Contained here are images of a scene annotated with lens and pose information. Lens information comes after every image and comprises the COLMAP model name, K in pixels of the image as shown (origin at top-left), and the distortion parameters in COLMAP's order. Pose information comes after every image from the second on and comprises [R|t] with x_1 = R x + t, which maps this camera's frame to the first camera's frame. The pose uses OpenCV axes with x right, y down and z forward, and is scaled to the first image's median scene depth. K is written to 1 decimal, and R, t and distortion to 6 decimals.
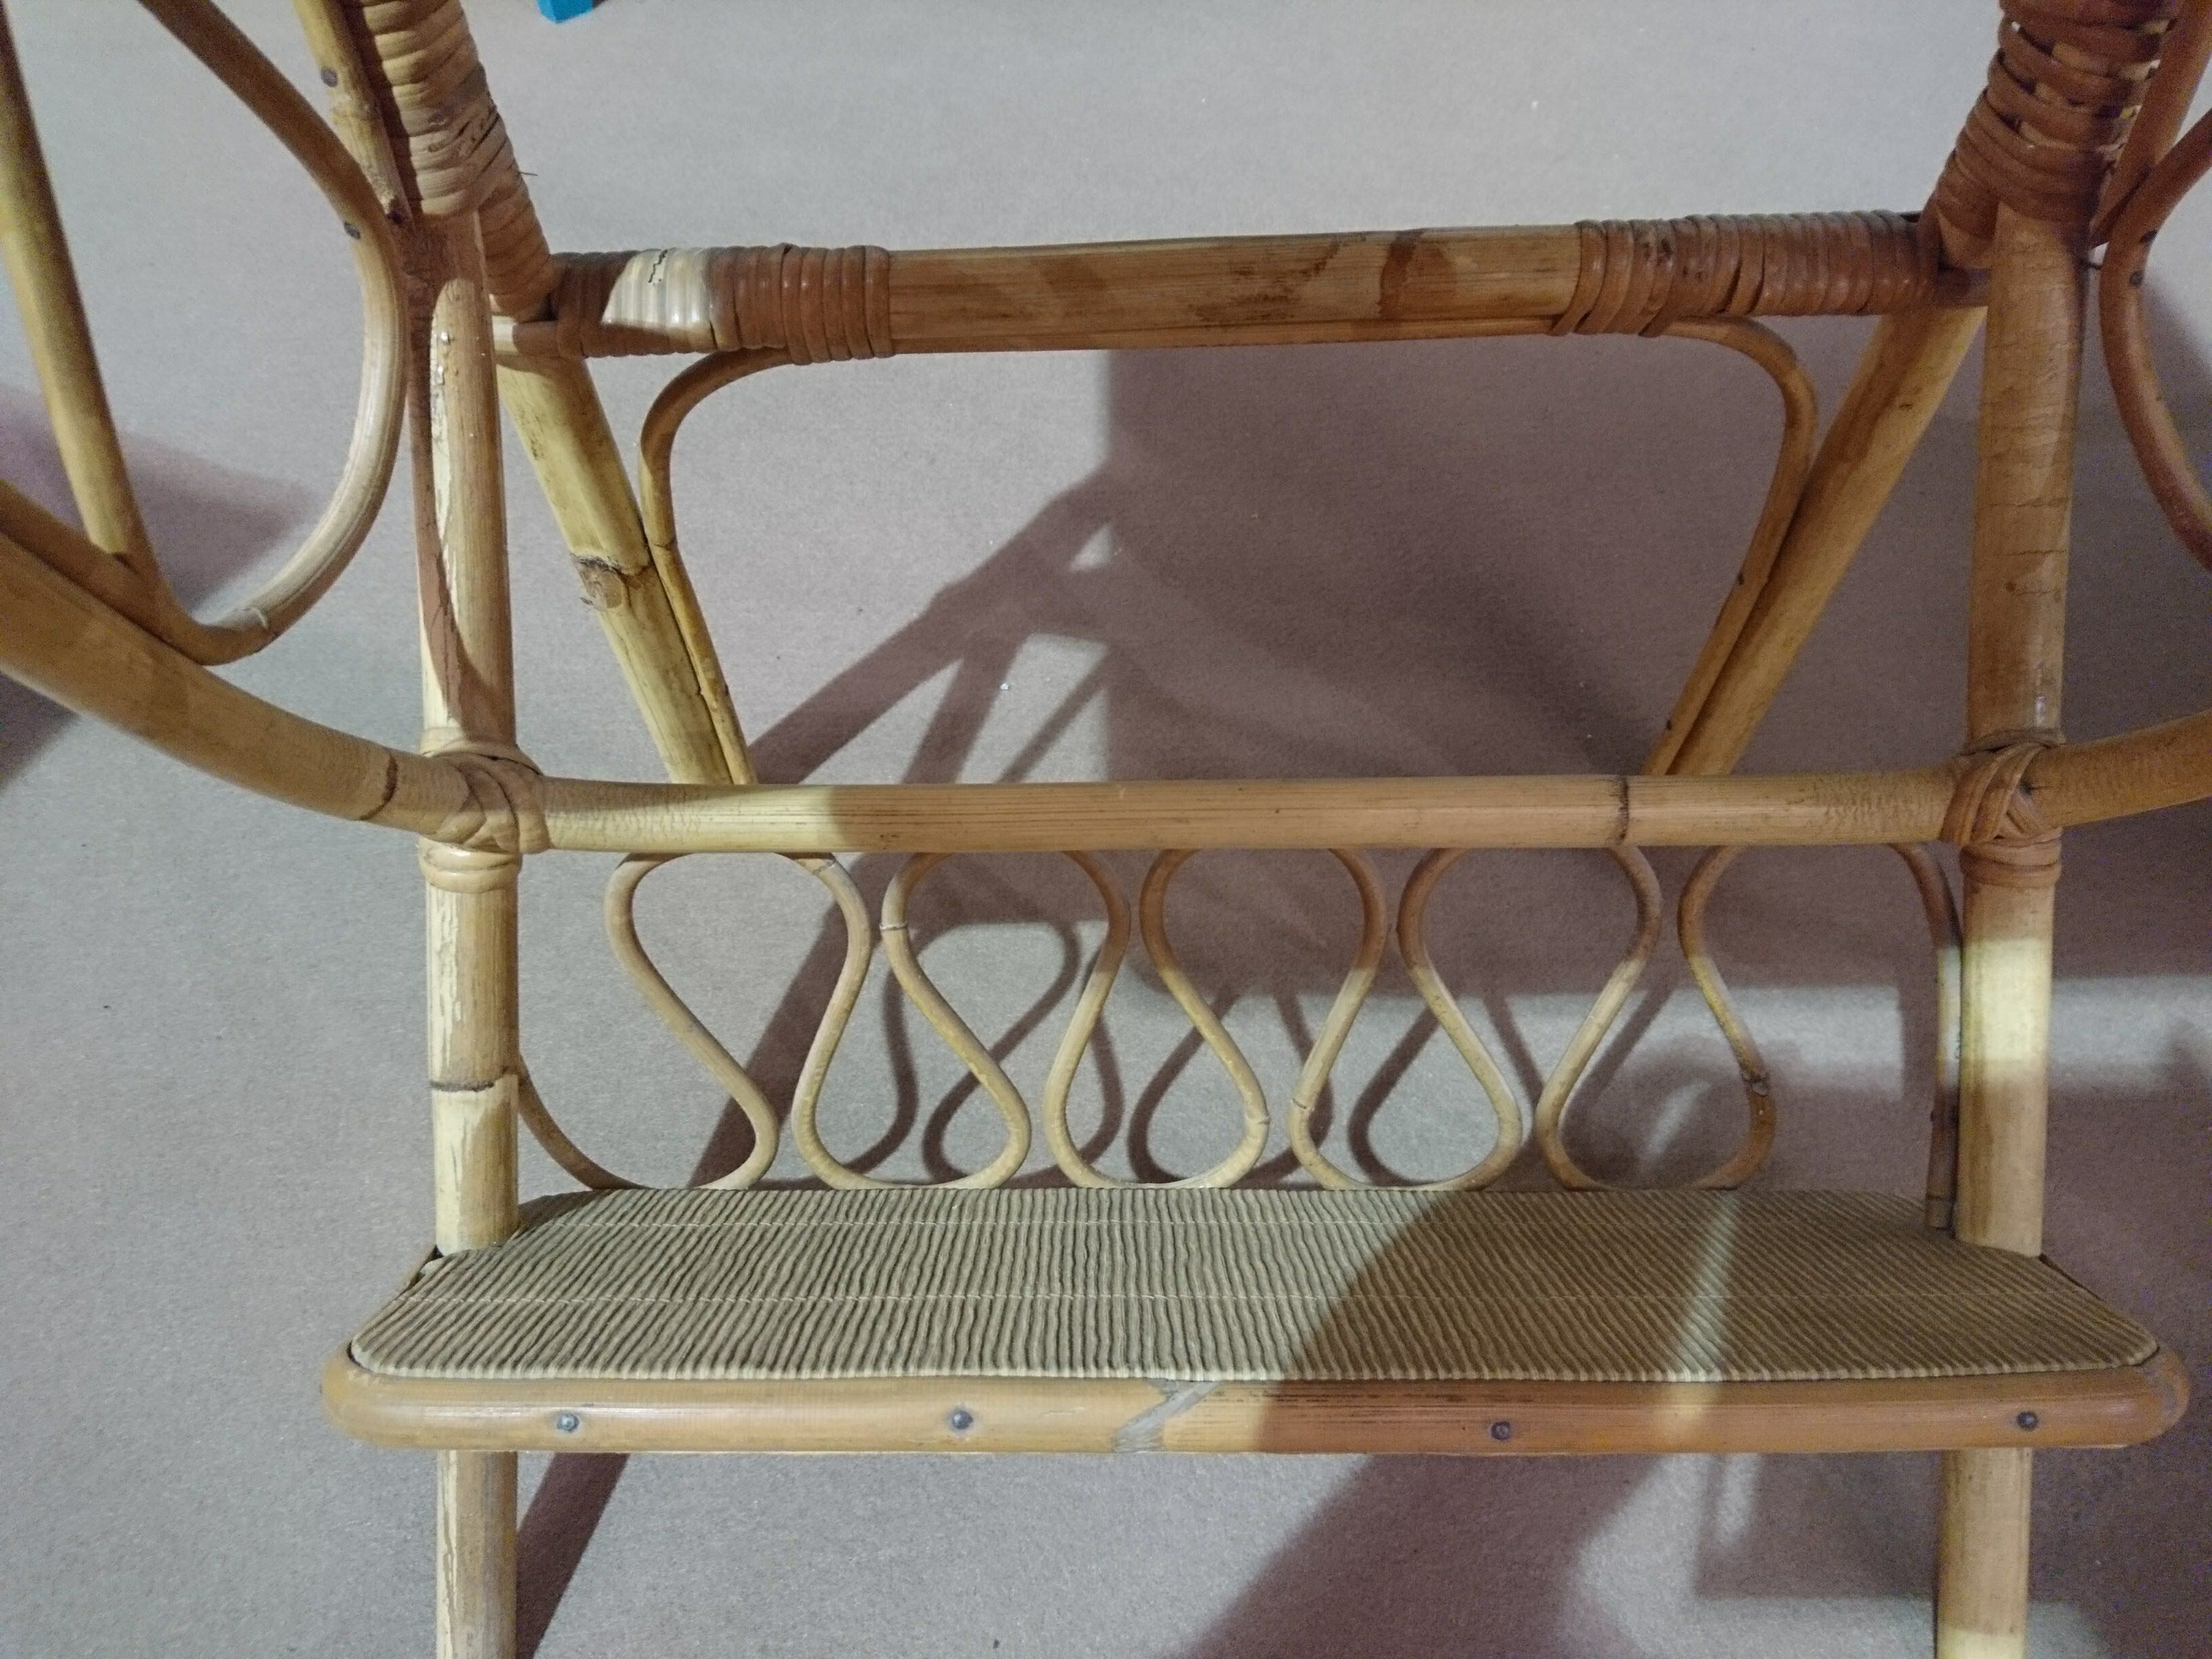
lens RADIAL K [[1608.4, 0, 1116.6], [0, 1608.4, 817.8], [0, 0, 1]] dist [0.071029, -0.001111]
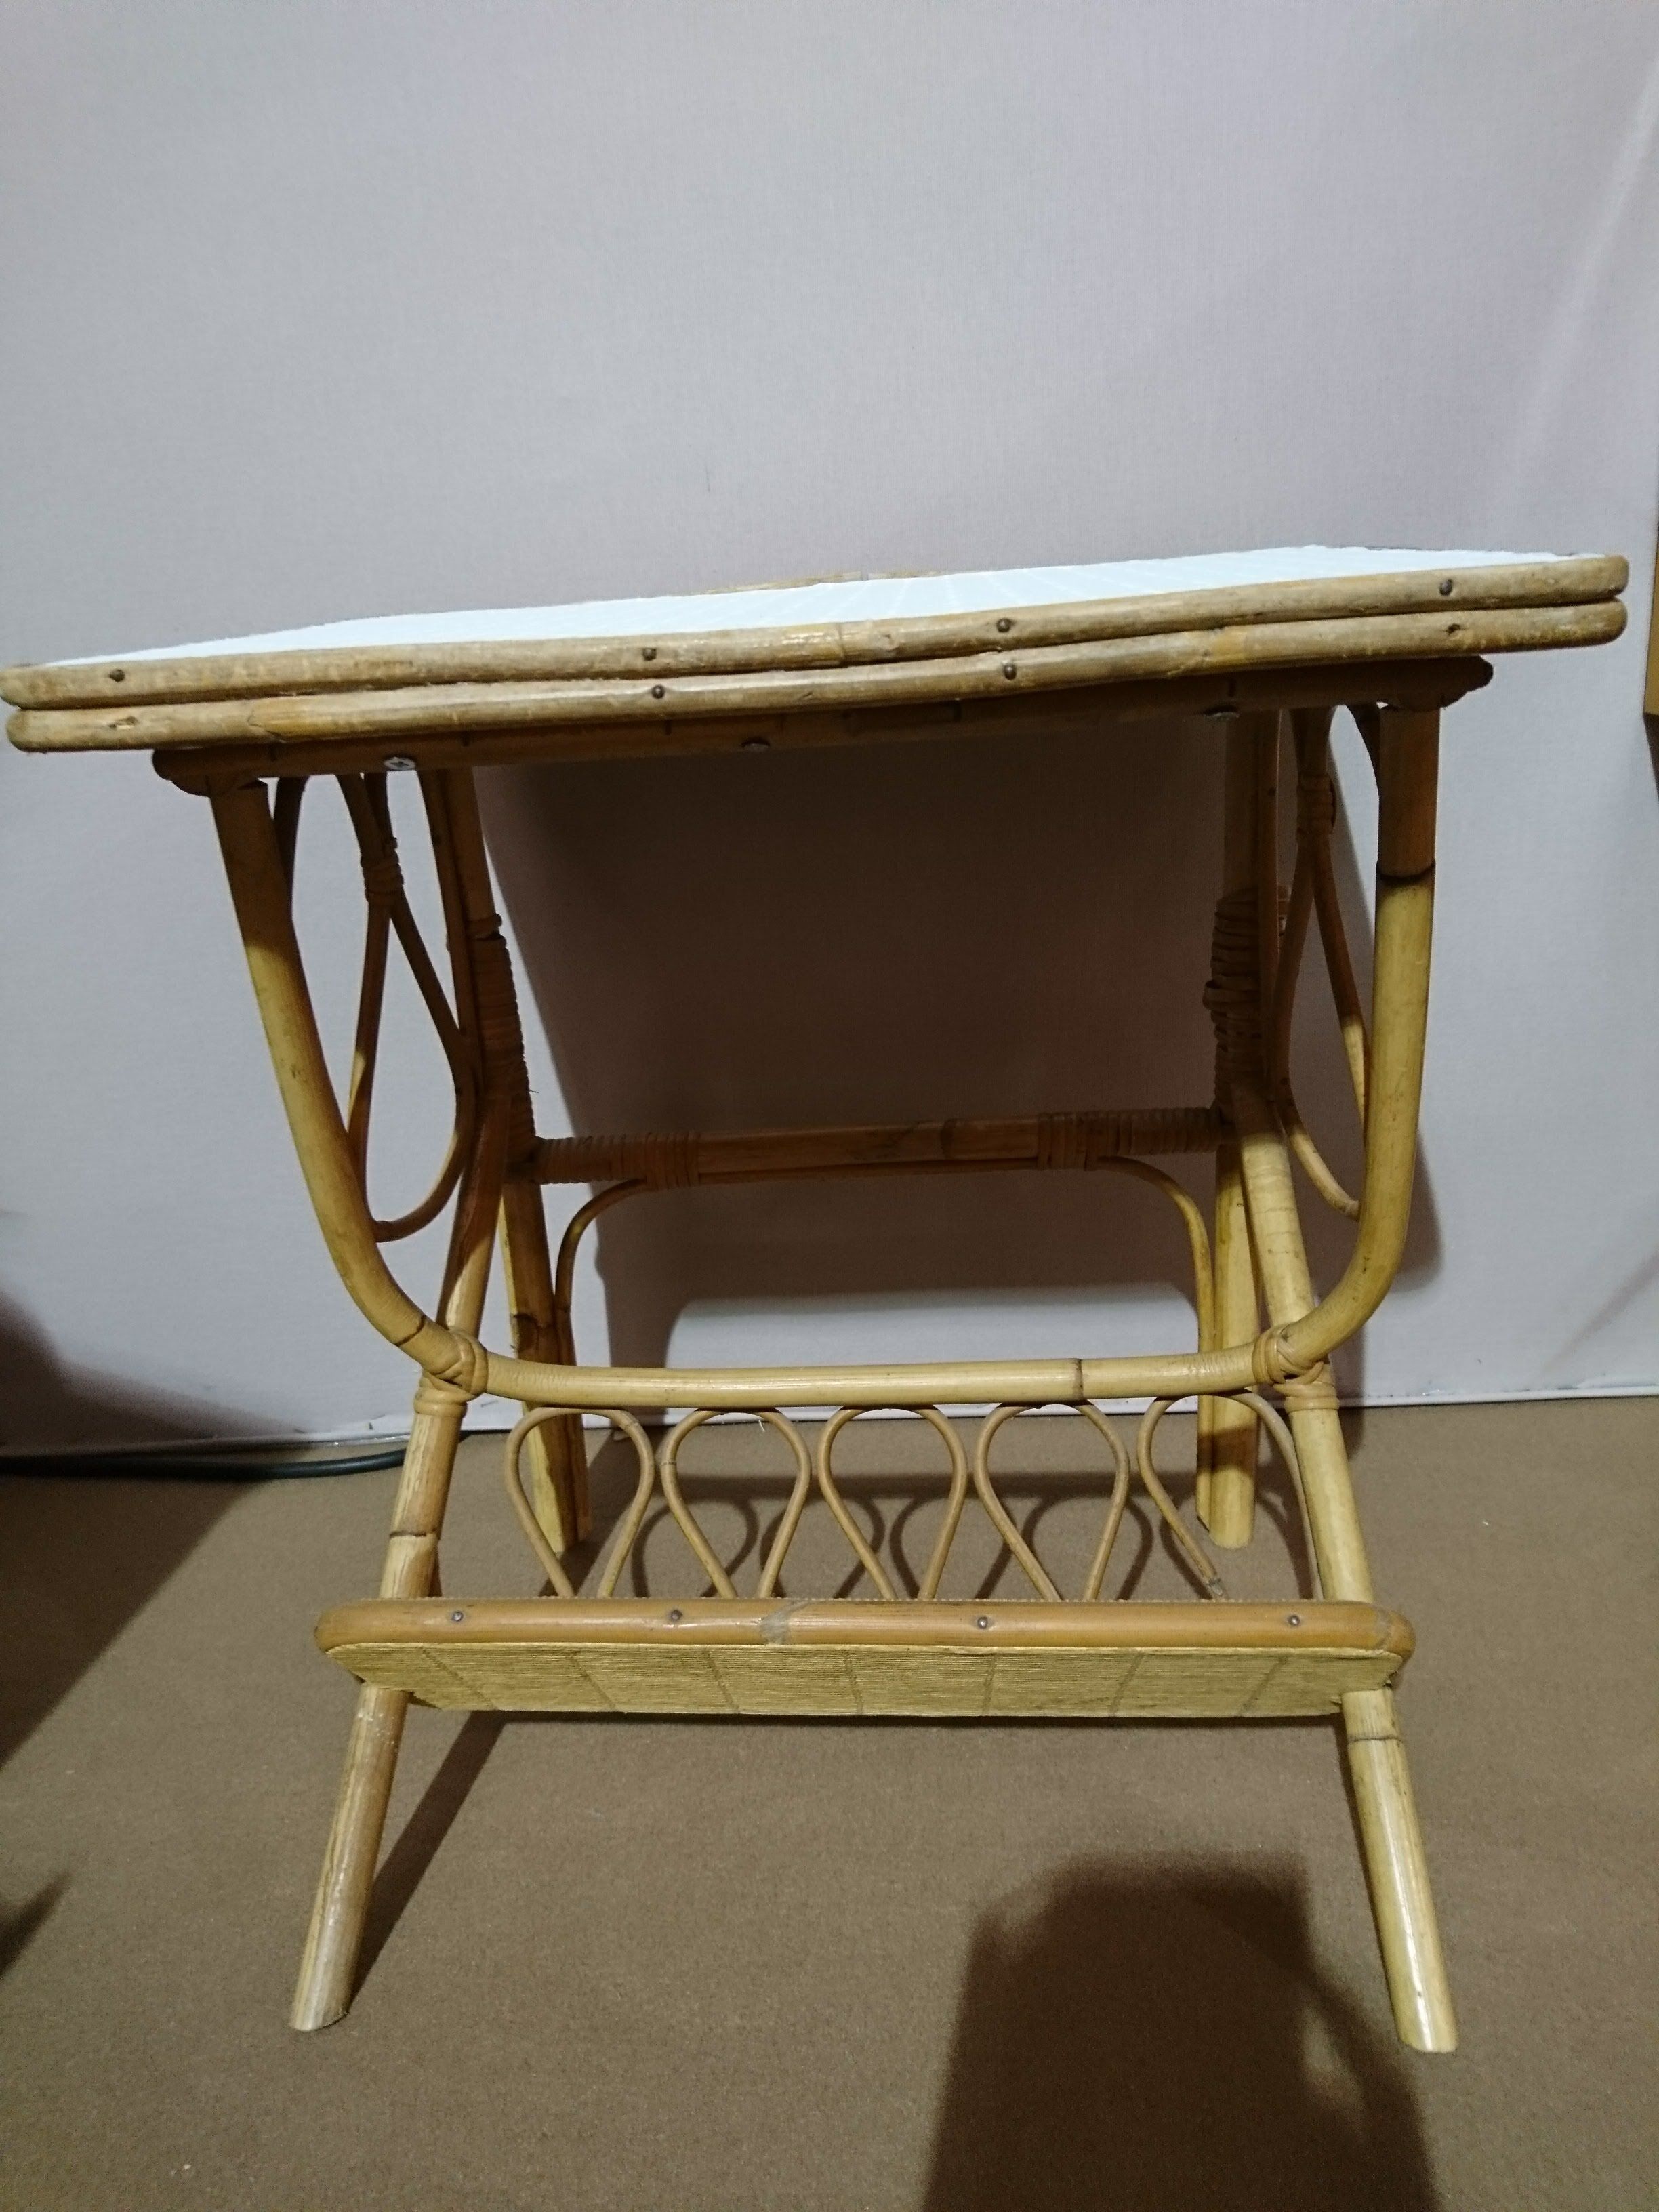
lens RADIAL K [[1608.5, 0, 868.0], [0, 1608.5, 1078.8], [0, 0, 1]] dist [0.004087, 0.005283]
pose [[0.997462, -0.005640, -0.070982, 0.200611], [-0.036655, 0.813960, -0.579763, 0.739761], [0.061046, 0.580894, 0.811687, -0.619498]]
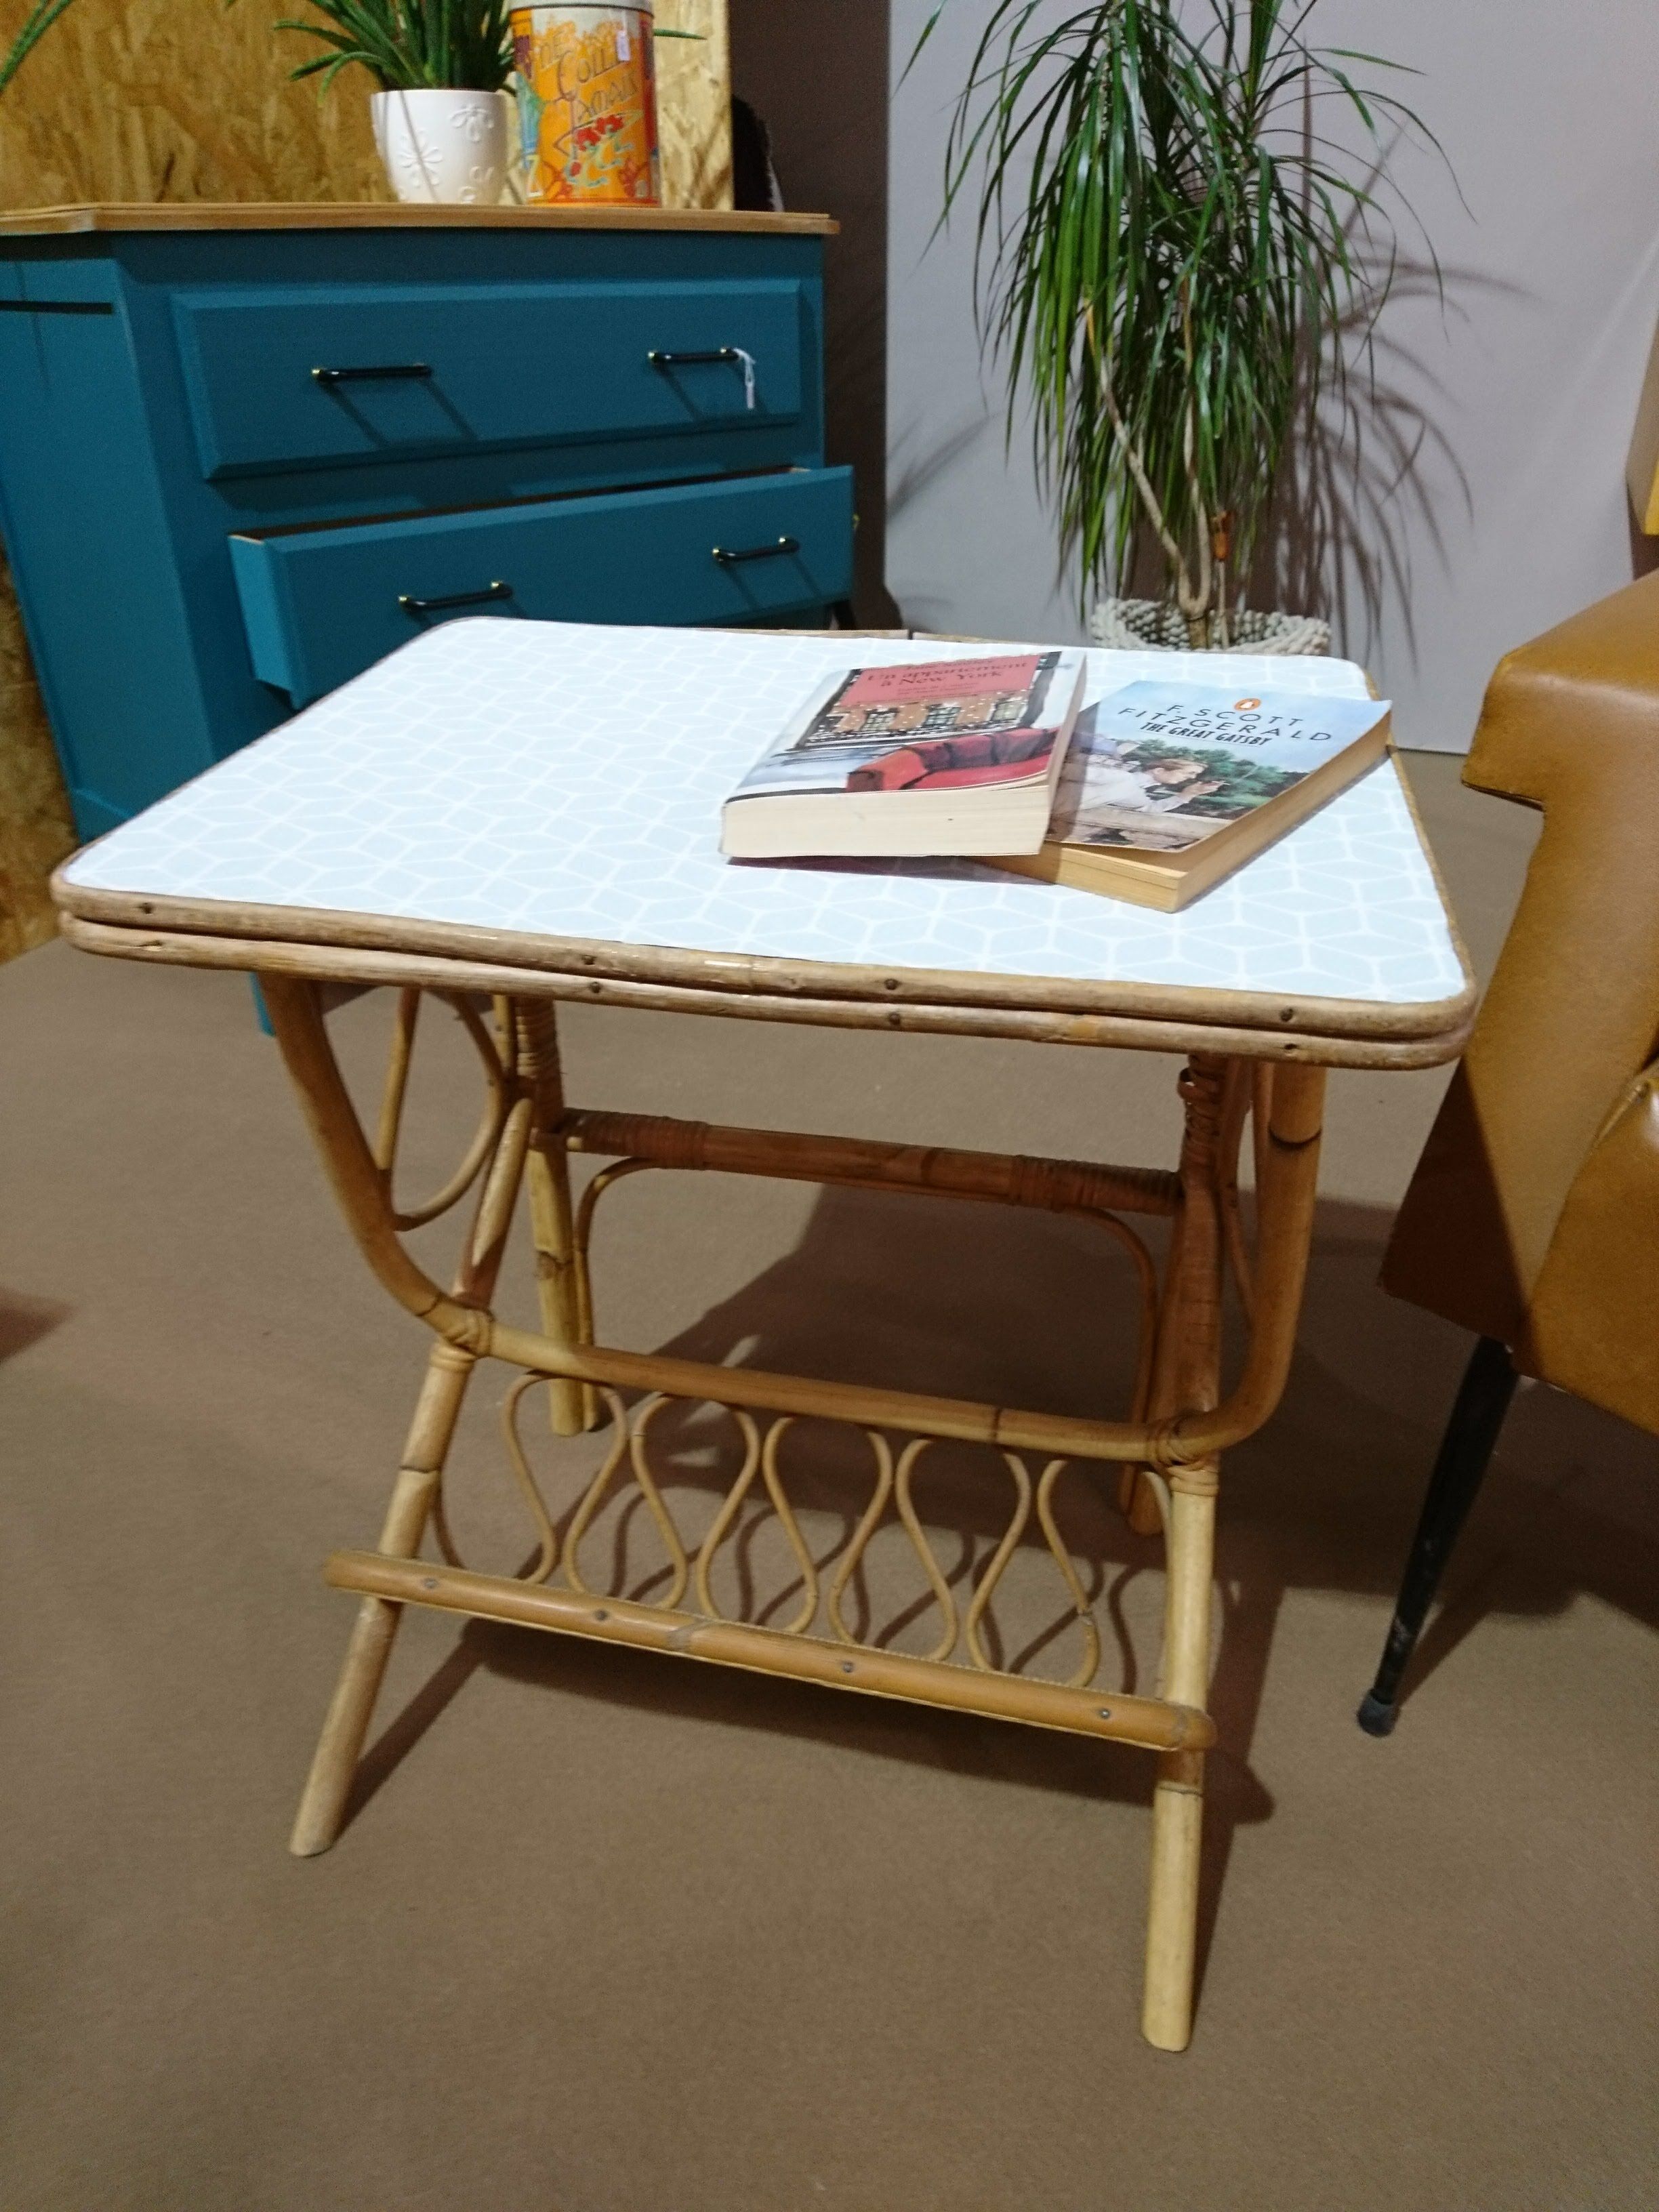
lens RADIAL K [[1608.4, 0, 829.5], [0, 1608.4, 1106.0], [0, 0, 1]] dist [0.071029, -0.001111]
pose [[0.976127, 0.136818, -0.168691, 0.382003], [-0.192873, 0.903156, -0.383549, 0.433680], [0.099878, 0.406929, 0.907983, -0.972624]]
